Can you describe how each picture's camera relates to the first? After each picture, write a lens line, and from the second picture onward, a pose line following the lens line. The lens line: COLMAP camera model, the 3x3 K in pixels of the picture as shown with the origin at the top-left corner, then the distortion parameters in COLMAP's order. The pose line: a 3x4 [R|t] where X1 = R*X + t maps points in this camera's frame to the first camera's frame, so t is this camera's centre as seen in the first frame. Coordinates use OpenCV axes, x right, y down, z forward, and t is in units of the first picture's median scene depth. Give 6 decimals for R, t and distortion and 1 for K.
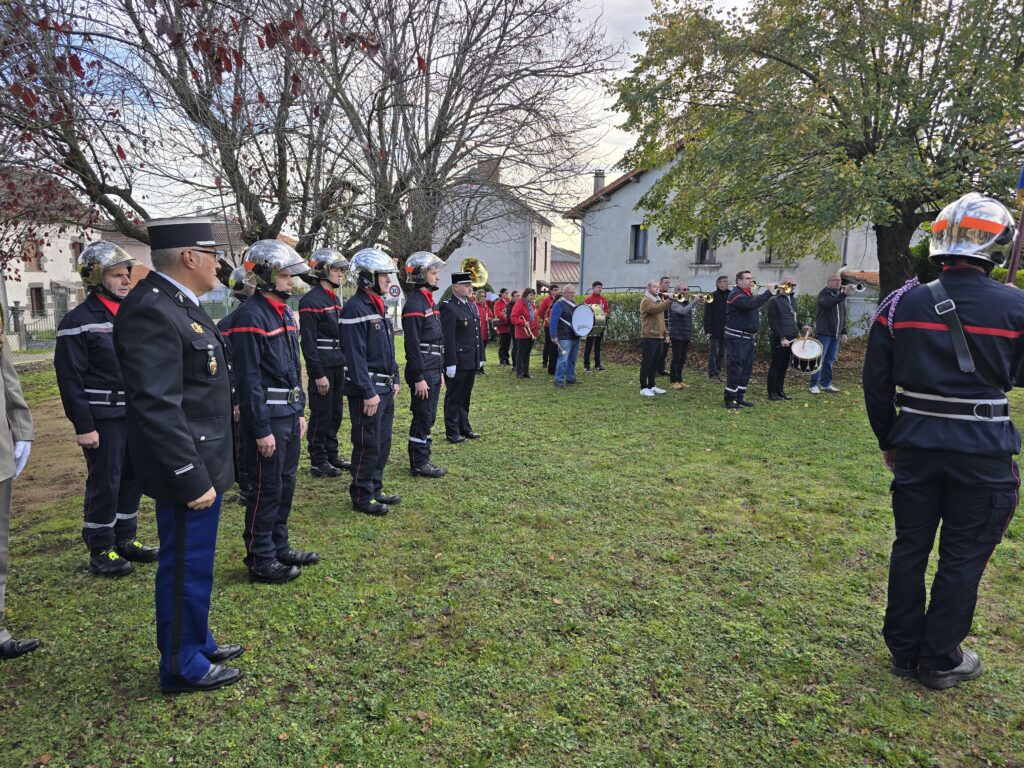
lens RADIAL K [[661.4, 0, 515.0], [0, 661.4, 385.0], [0, 0, 1]] dist [-0.006507, -0.007589]
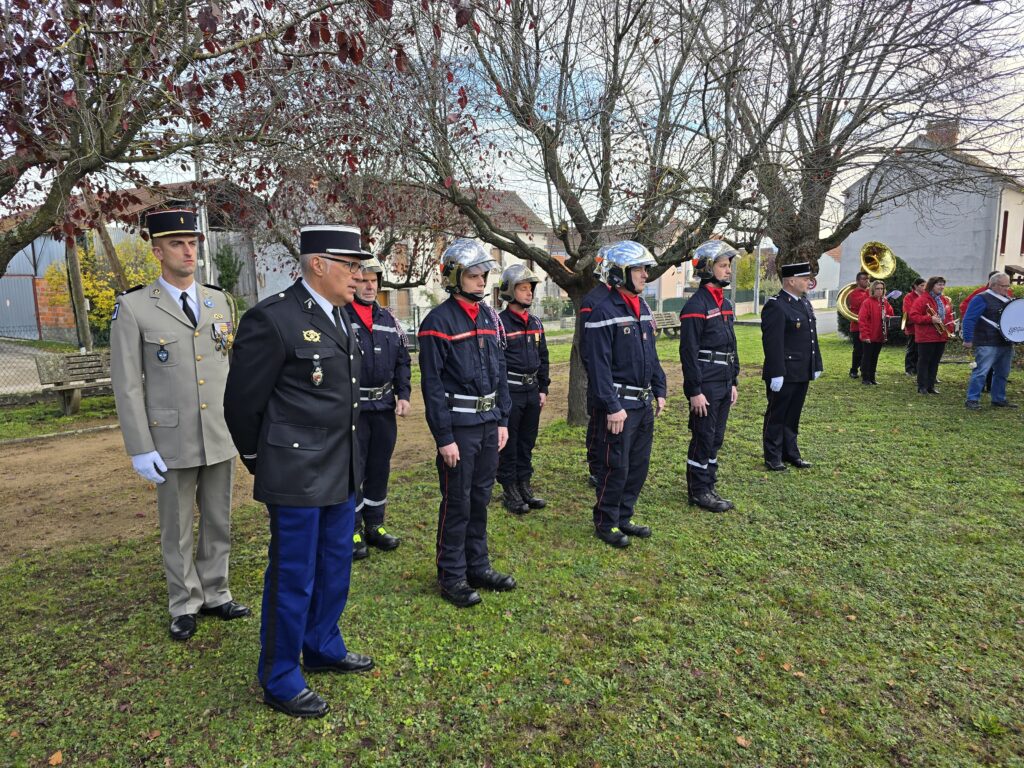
lens RADIAL K [[661.4, 0, 510.4], [0, 661.4, 382.5], [0, 0, 1]] dist [-0.006507, -0.007589]
pose [[0.809539, 0.070085, -0.582868, 0.168920], [-0.064970, 0.997445, 0.029698, -0.035206], [0.583460, 0.013827, 0.812024, 0.205284]]
